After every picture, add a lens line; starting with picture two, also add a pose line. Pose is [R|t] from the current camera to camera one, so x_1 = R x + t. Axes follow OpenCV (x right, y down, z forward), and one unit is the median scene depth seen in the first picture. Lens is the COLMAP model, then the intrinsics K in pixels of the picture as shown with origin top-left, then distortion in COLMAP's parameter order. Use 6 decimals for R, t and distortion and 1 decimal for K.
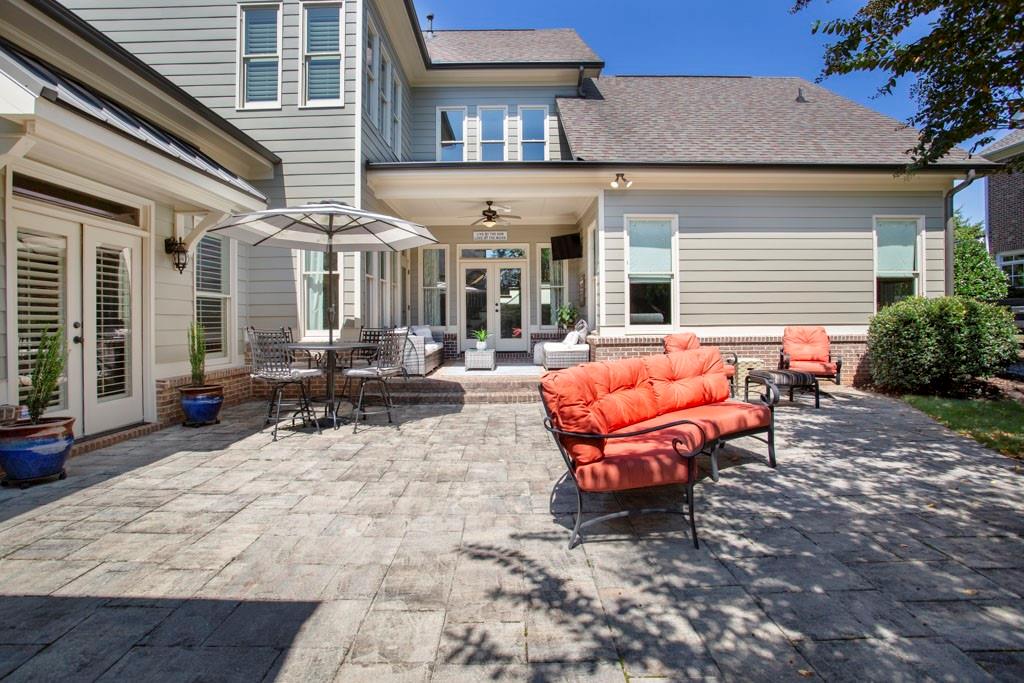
lens RADIAL K [[506.0, 0, 515.0], [0, 506.0, 315.2], [0, 0, 1]] dist [-0.058880, 0.021363]
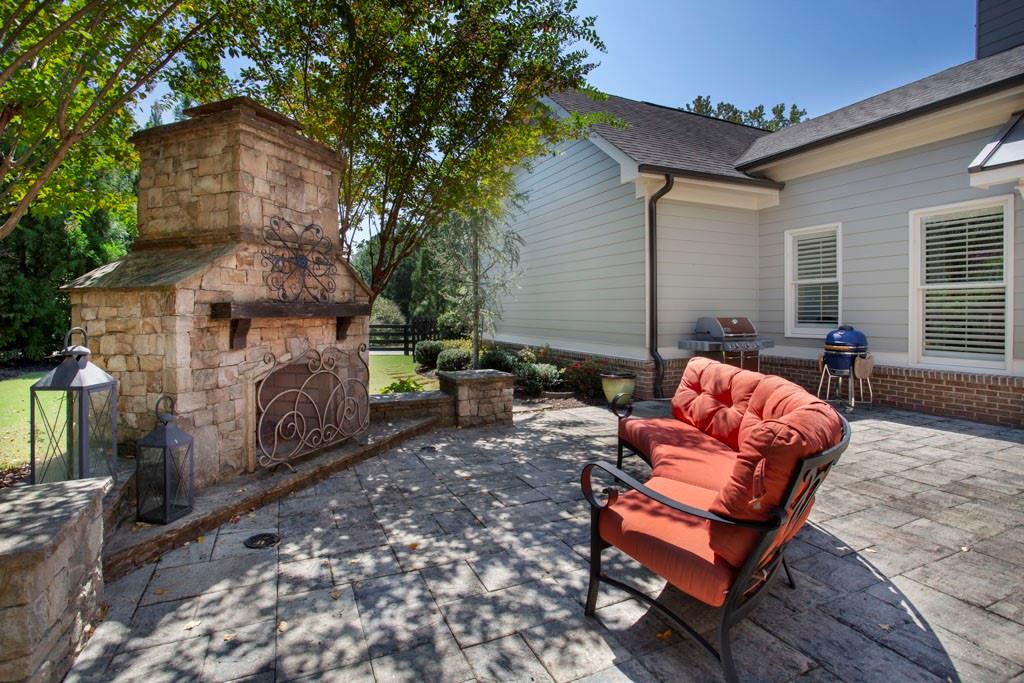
lens RADIAL K [[506.0, 0, 515.0], [0, 506.0, 315.2], [0, 0, 1]] dist [-0.058880, 0.021363]
pose [[-0.915023, 0.009476, -0.403290, 0.327258], [0.008985, 0.999955, 0.003110, -0.007436], [0.403301, -0.000778, -0.915067, 0.589248]]
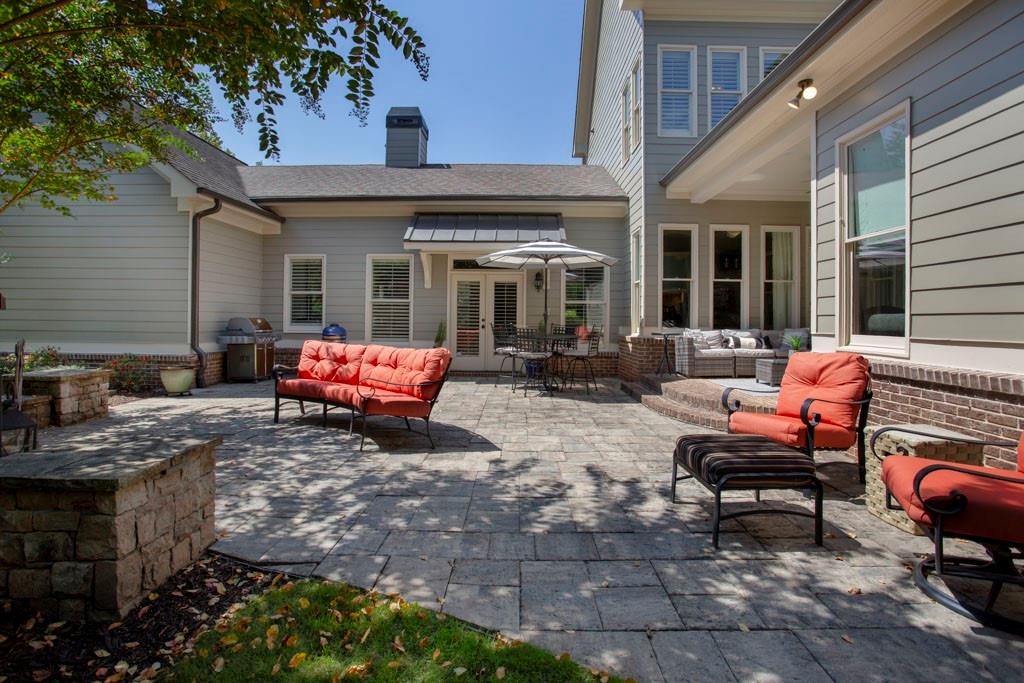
lens RADIAL K [[506.0, 0, 515.0], [0, 506.0, 315.2], [0, 0, 1]] dist [-0.058880, 0.021363]
pose [[-0.026605, -0.003341, -0.999640, 0.708976], [-0.002715, 0.999991, -0.003270, -0.001373], [0.999642, 0.002627, -0.026614, 0.558434]]
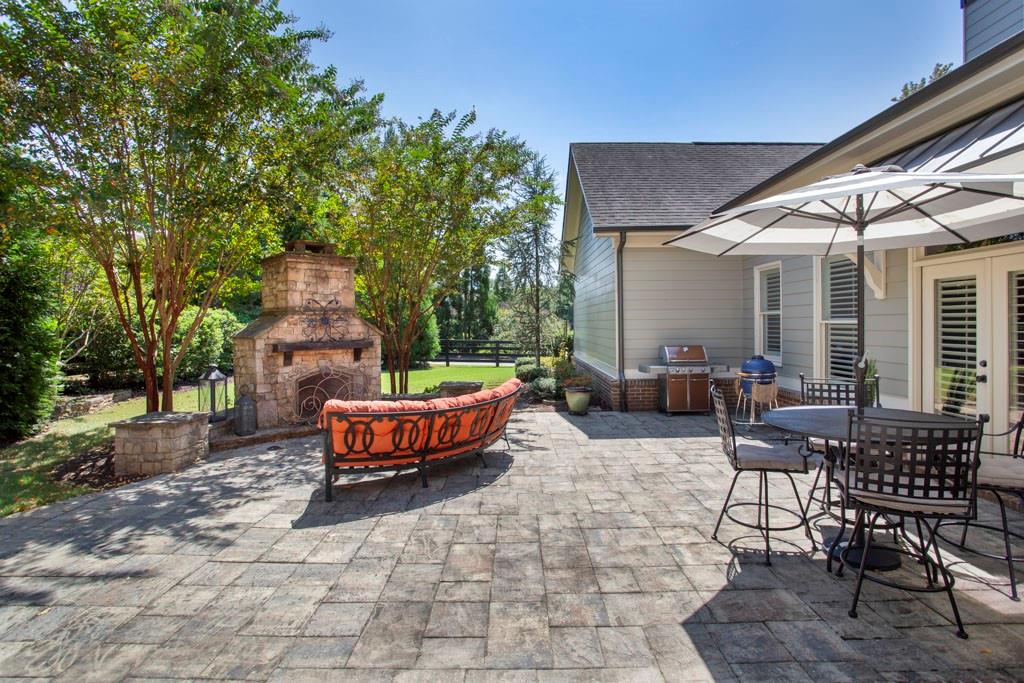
lens RADIAL K [[499.3, 0, 515.6], [0, 499.3, 334.7], [0, 0, 1]] dist [-0.069796, 0.020080]
pose [[-0.999811, 0.015204, 0.012098, -0.009310], [0.015368, 0.999789, 0.013629, -0.037099], [-0.011888, 0.013812, -0.999834, 0.945400]]
